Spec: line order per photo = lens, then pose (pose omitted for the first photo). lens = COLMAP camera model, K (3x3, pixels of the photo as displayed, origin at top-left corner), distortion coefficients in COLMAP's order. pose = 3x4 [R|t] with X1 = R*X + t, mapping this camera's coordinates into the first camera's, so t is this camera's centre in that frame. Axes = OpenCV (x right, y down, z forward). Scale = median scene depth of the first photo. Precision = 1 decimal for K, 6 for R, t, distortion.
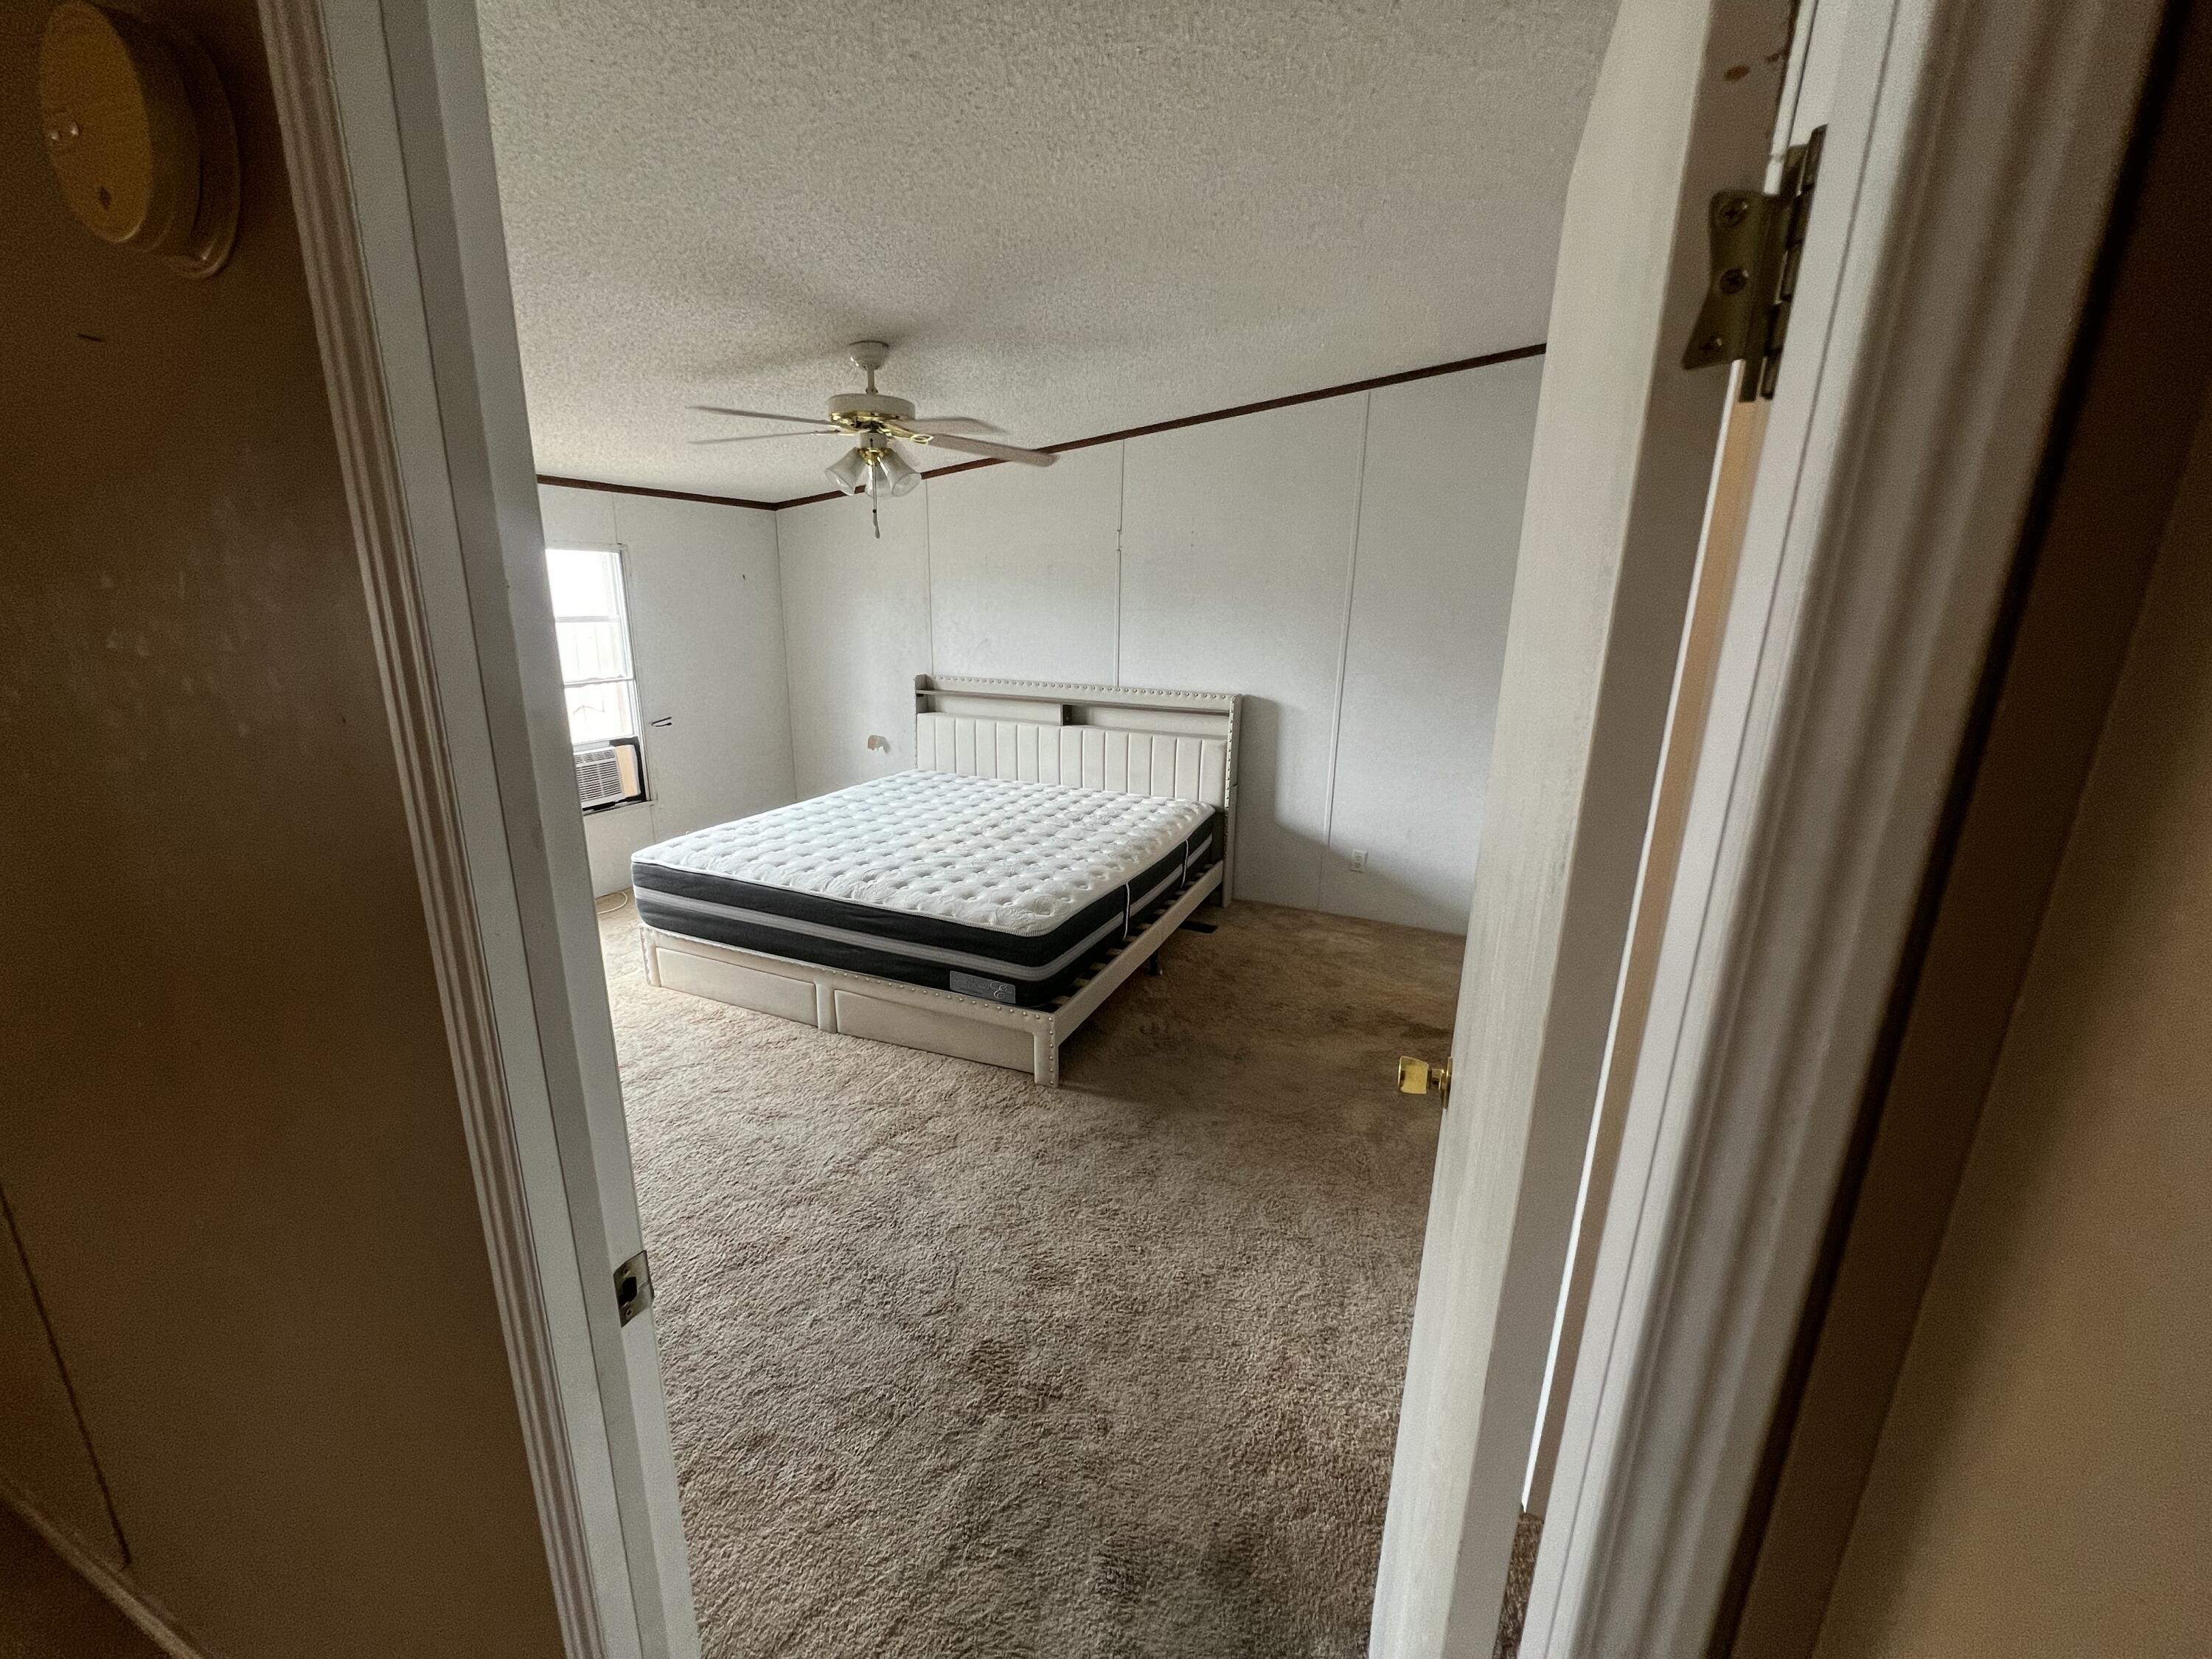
lens RADIAL K [[887.9, 0, 1100.6], [0, 887.9, 824.5], [0, 0, 1]] dist [-0.001663, -0.000743]
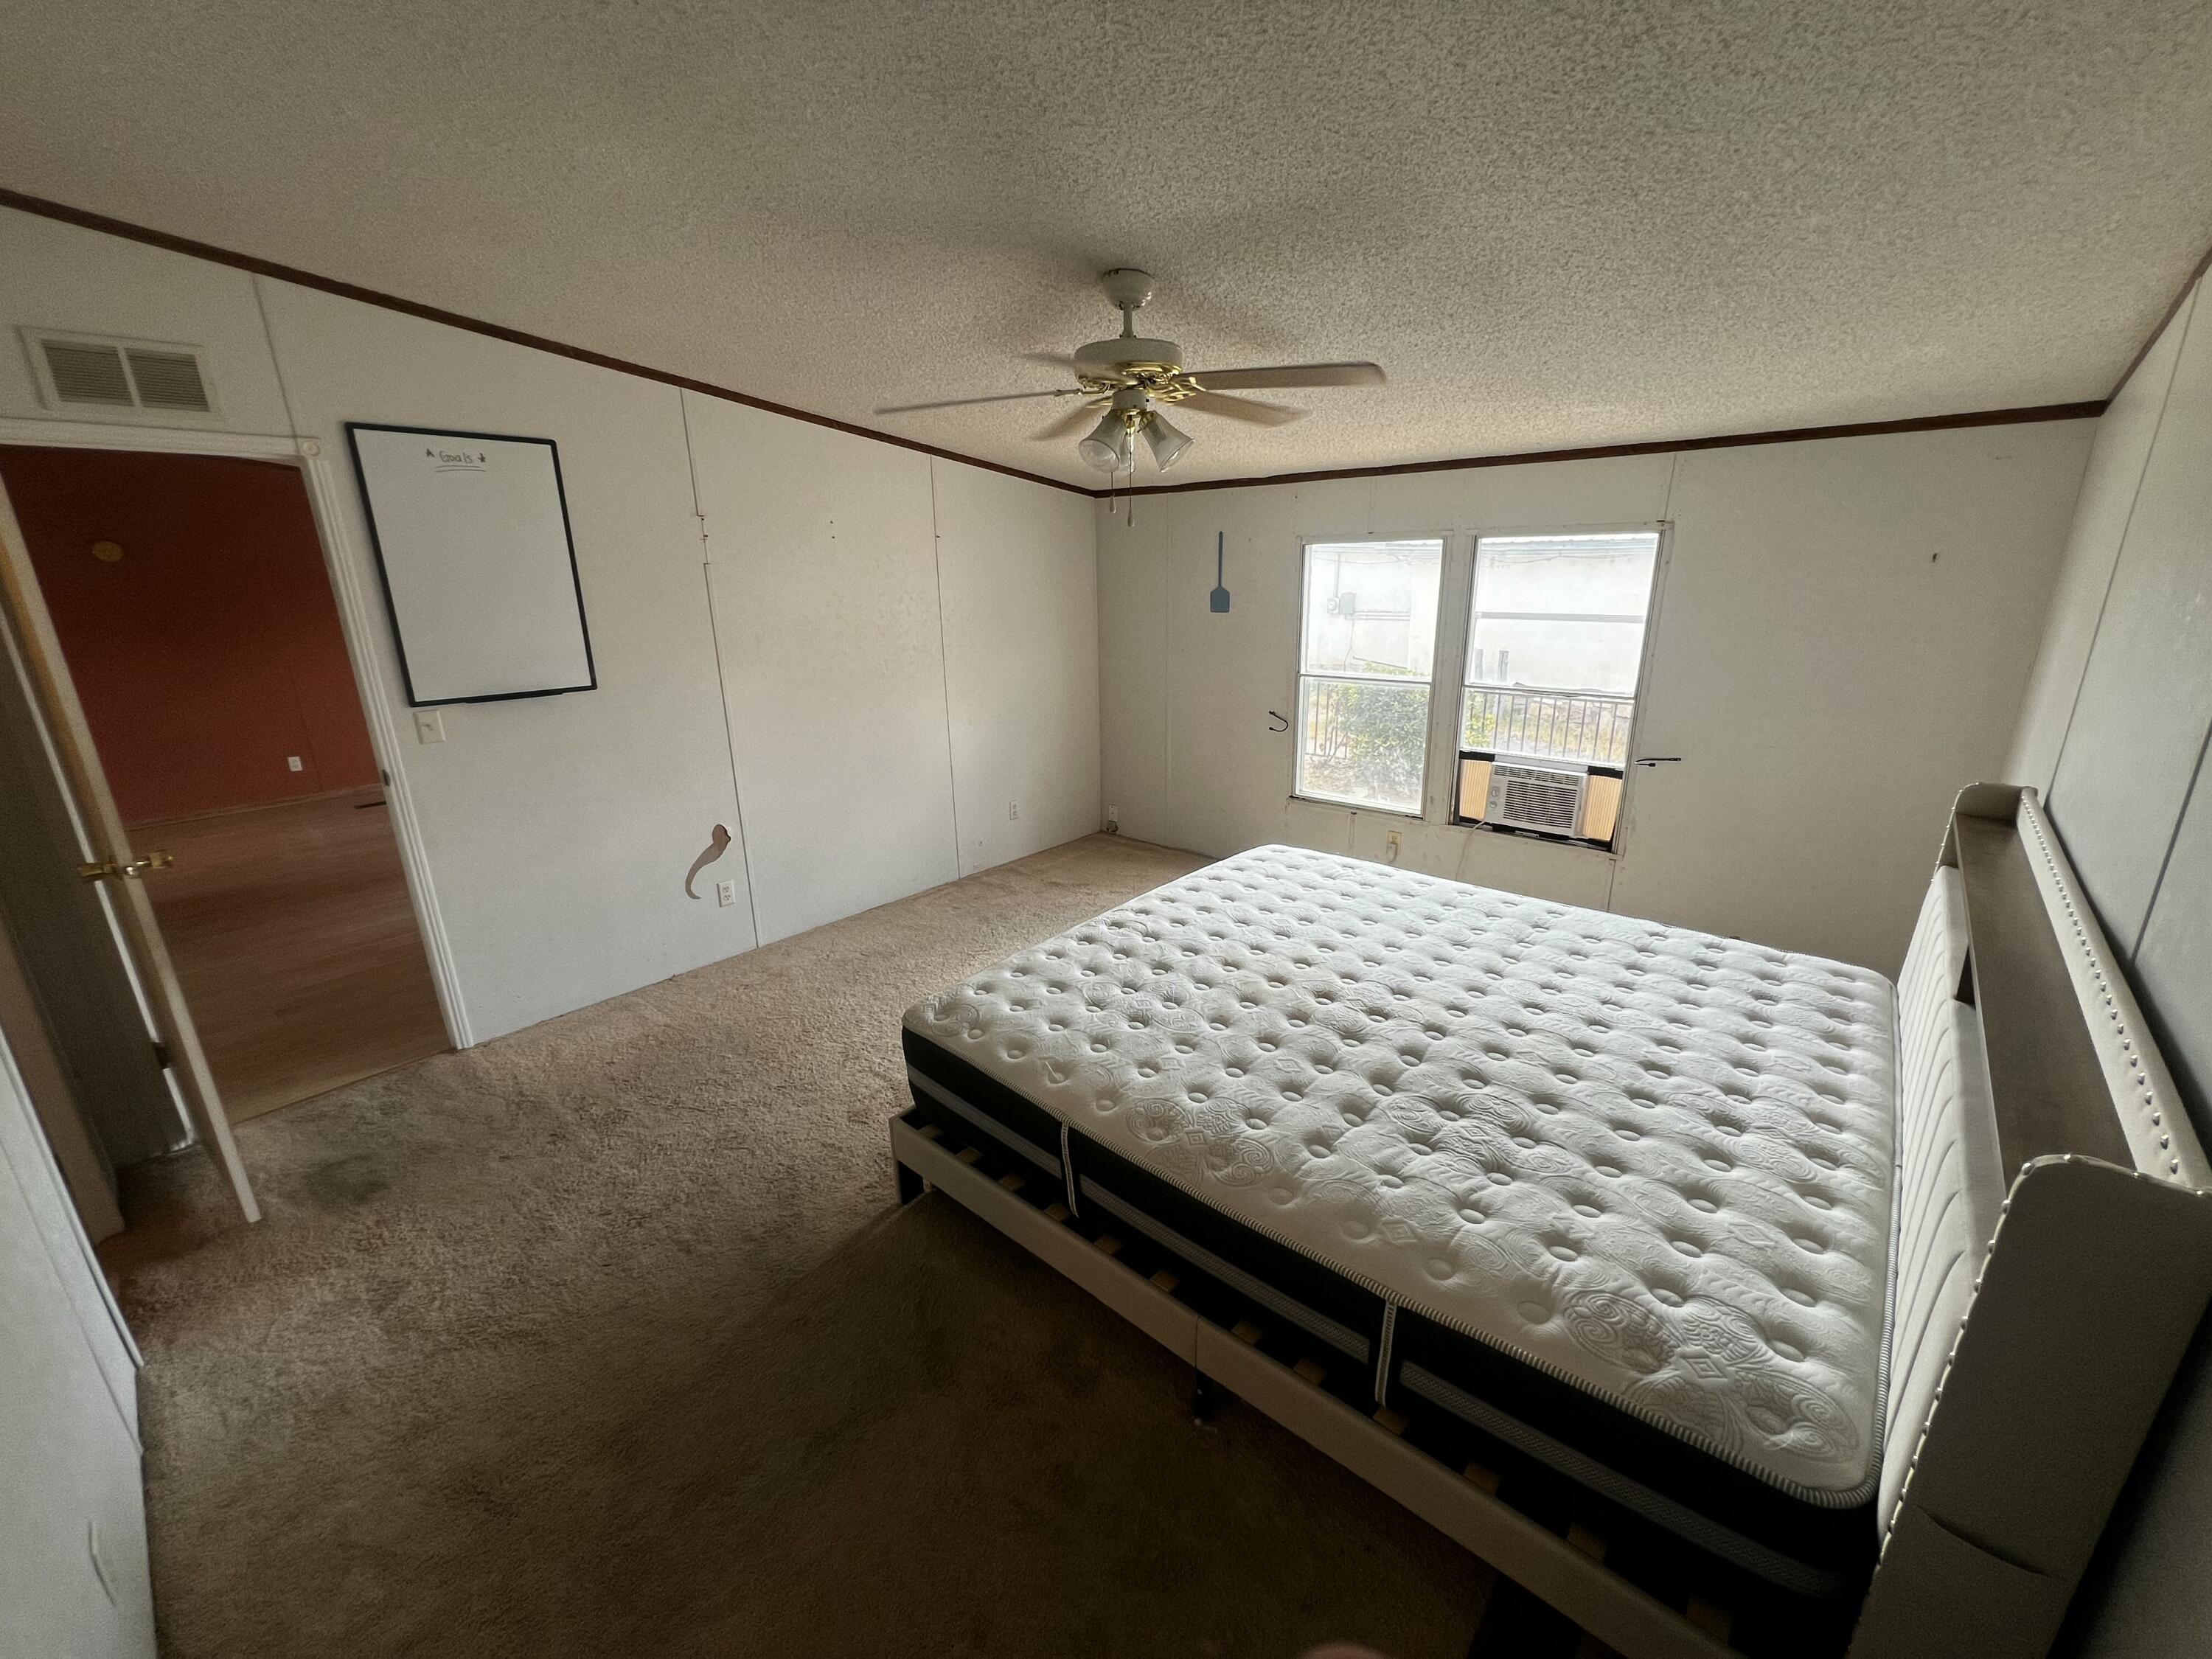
lens RADIAL K [[887.9, 0, 1098.8], [0, 887.9, 829.8], [0, 0, 1]] dist [-0.001663, -0.000743]
pose [[-0.294718, 0.264482, -0.918254, 0.415924], [-0.238408, 0.910197, 0.338679, -0.252022], [0.925366, 0.318734, -0.205196, 0.919753]]
